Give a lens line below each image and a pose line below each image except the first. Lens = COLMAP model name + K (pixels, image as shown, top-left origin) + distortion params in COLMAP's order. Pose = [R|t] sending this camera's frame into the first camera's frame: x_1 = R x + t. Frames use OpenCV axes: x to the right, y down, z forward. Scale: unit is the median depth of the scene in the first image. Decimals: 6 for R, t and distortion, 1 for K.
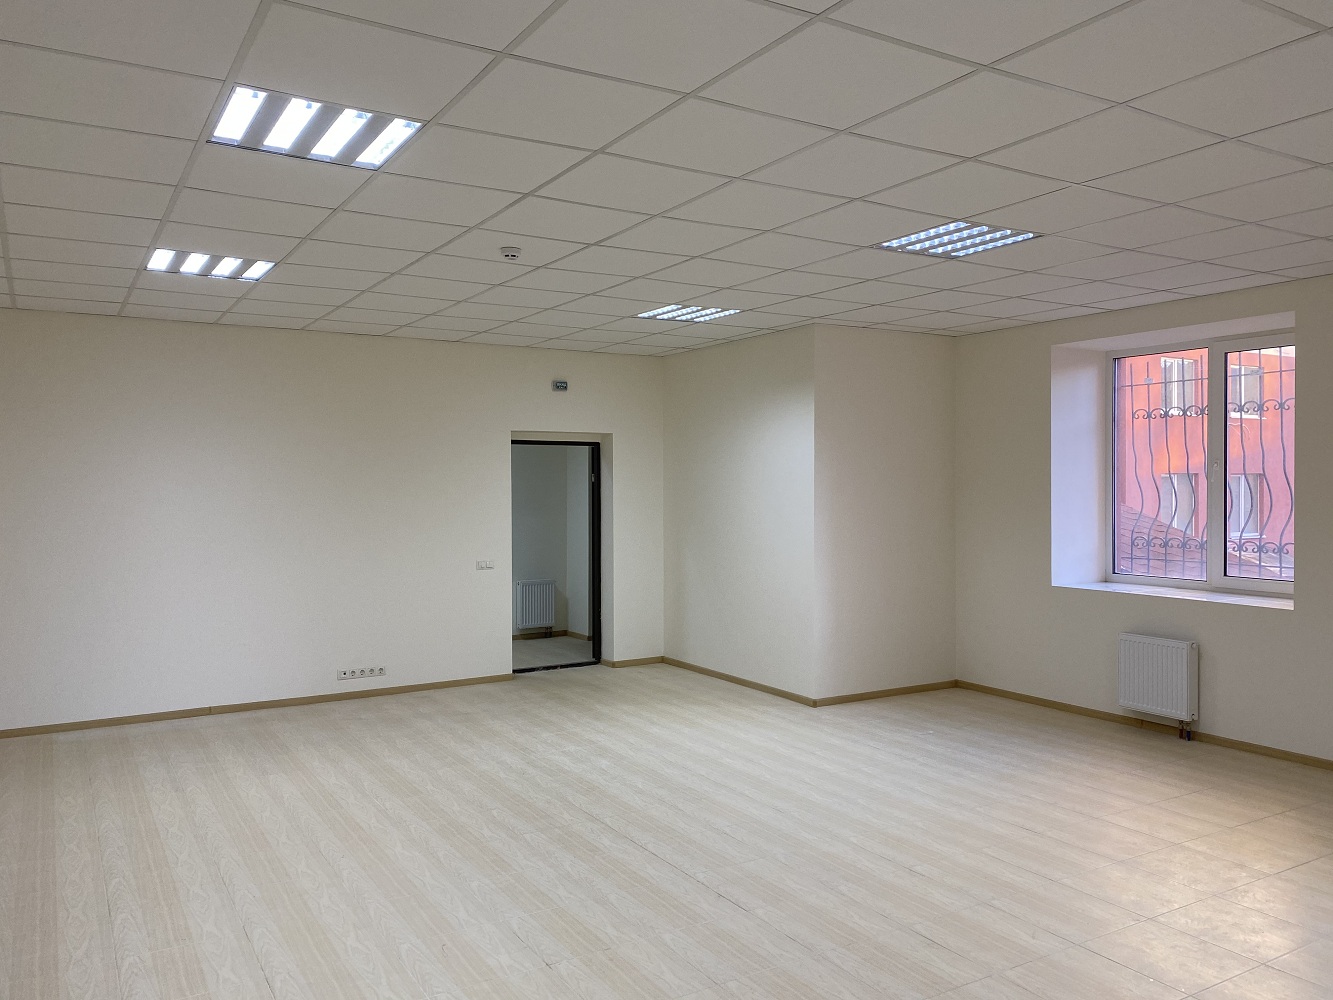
lens RADIAL K [[1006.5, 0, 670.5], [0, 1006.5, 493.2], [0, 0, 1]] dist [0.059773, -0.053555]
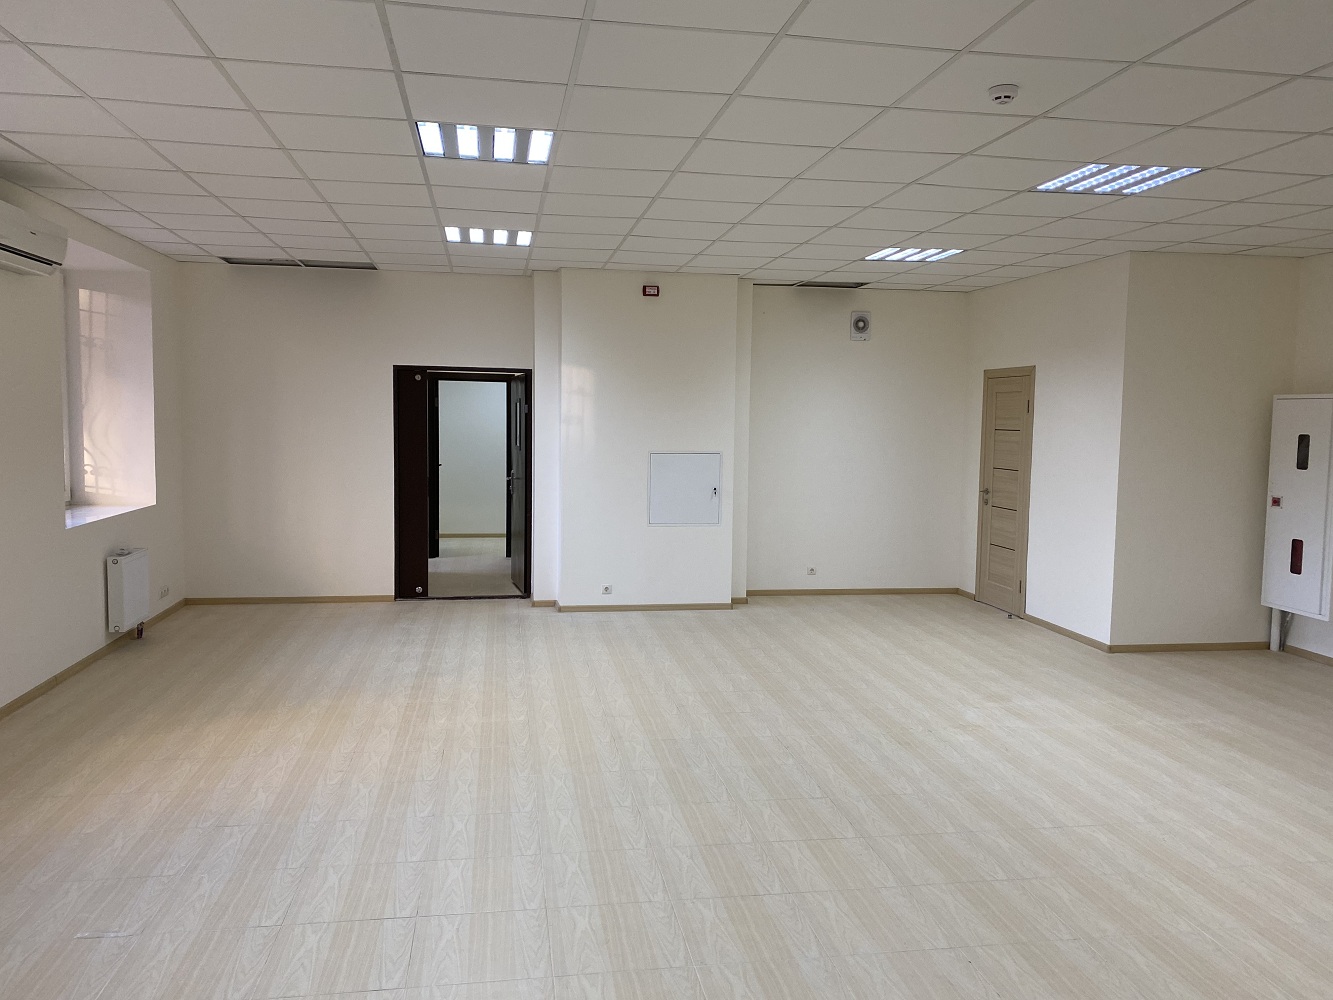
lens RADIAL K [[1015.2, 0, 661.1], [0, 1015.2, 488.8], [0, 0, 1]] dist [0.059373, -0.065267]
pose [[-0.924858, -0.037150, 0.378494, -0.169054], [-0.008100, 0.996916, 0.078058, -0.010760], [-0.380227, 0.069126, -0.922306, 1.368342]]
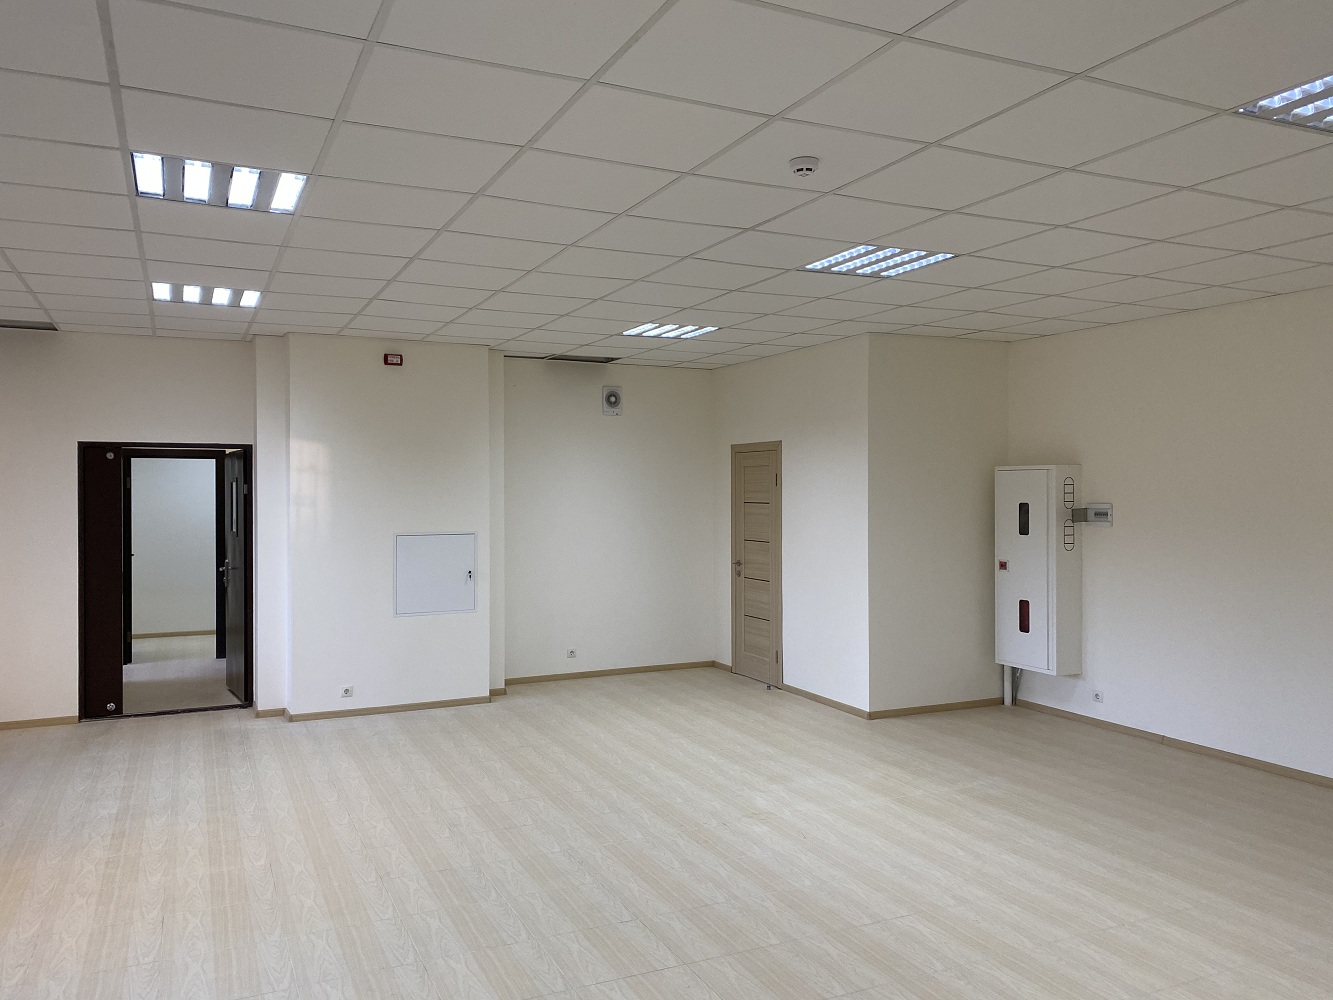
lens RADIAL K [[1015.2, 0, 661.1], [0, 1015.2, 488.8], [0, 0, 1]] dist [0.059373, -0.065267]
pose [[-0.993214, 0.006748, 0.116107, -0.108511], [0.007575, 0.999949, 0.006684, -0.015446], [-0.116056, 0.007518, -0.993214, 1.318283]]
